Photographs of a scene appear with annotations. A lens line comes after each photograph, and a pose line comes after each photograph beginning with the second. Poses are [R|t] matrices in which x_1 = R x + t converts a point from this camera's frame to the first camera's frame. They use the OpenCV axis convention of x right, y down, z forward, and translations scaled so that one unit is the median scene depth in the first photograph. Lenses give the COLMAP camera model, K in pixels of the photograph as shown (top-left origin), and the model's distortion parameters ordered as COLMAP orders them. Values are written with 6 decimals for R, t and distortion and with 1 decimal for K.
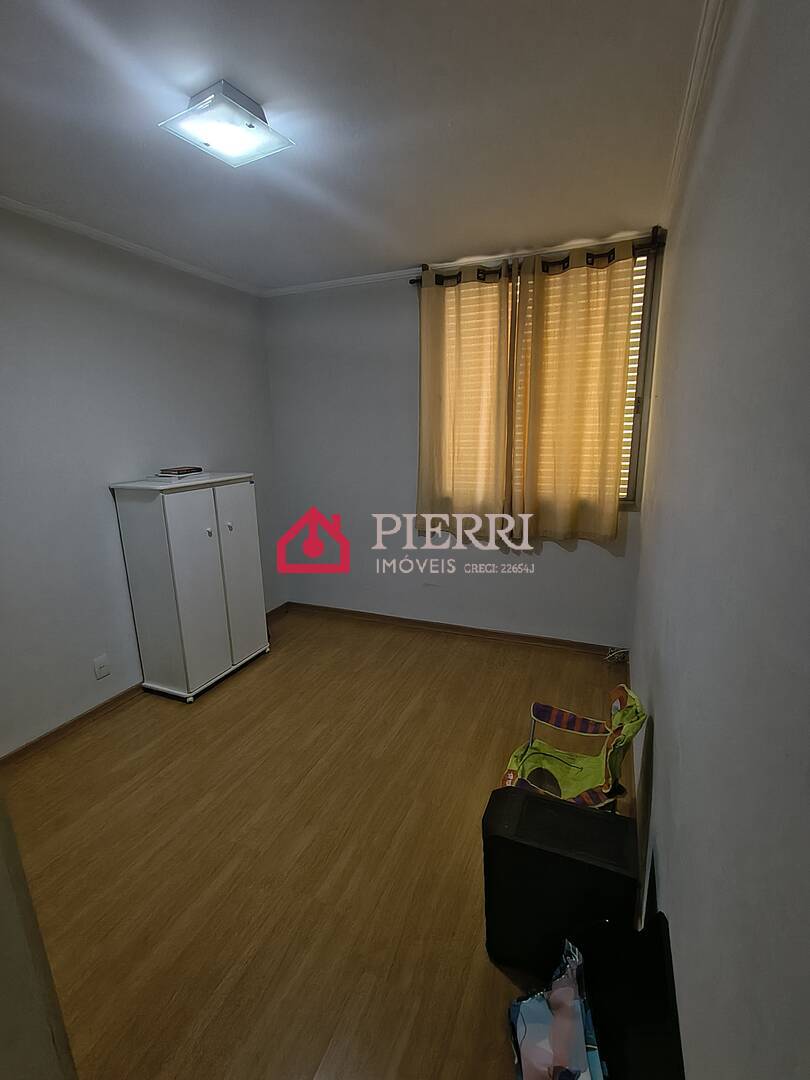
lens RADIAL K [[485.6, 0, 404.0], [0, 485.6, 543.0], [0, 0, 1]] dist [-0.001575, -0.000233]
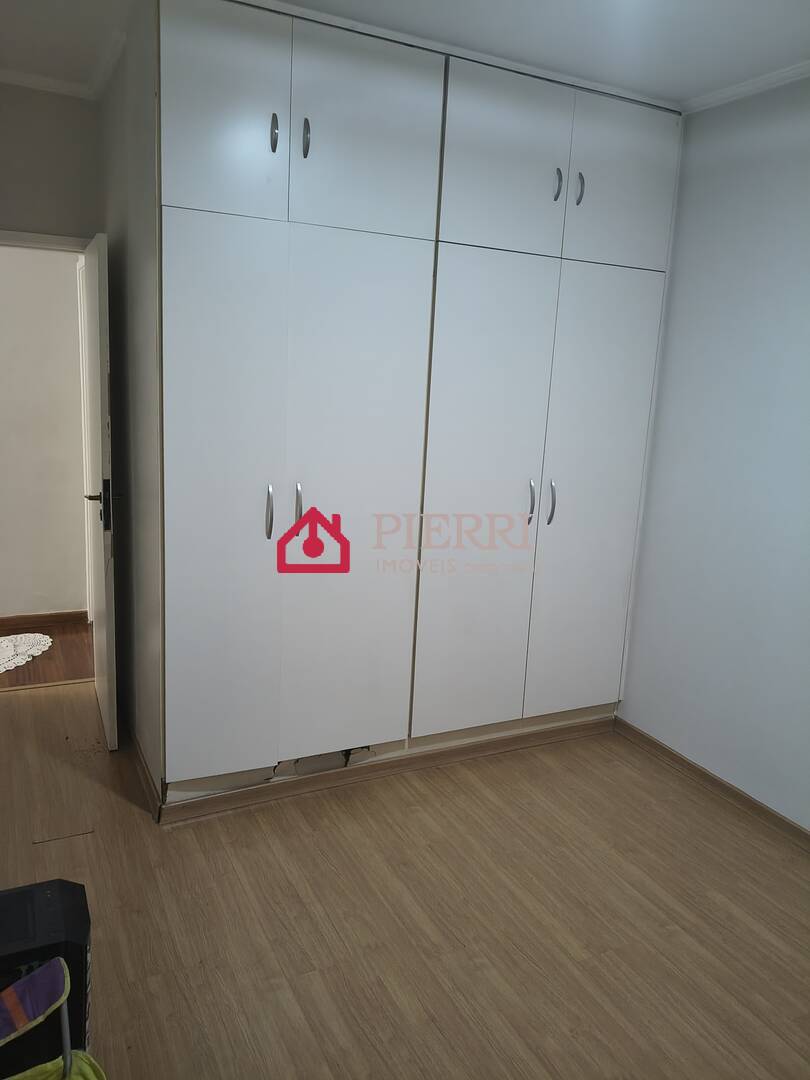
lens RADIAL K [[807.6, 0, 405.0], [0, 807.6, 540.0], [0, 0, 1]] dist [0.026509, -0.066663]
pose [[-0.654881, 0.125497, -0.745239, 0.506967], [-0.221044, 0.911184, 0.347684, -0.302428], [0.722683, 0.392422, -0.568976, 1.368096]]
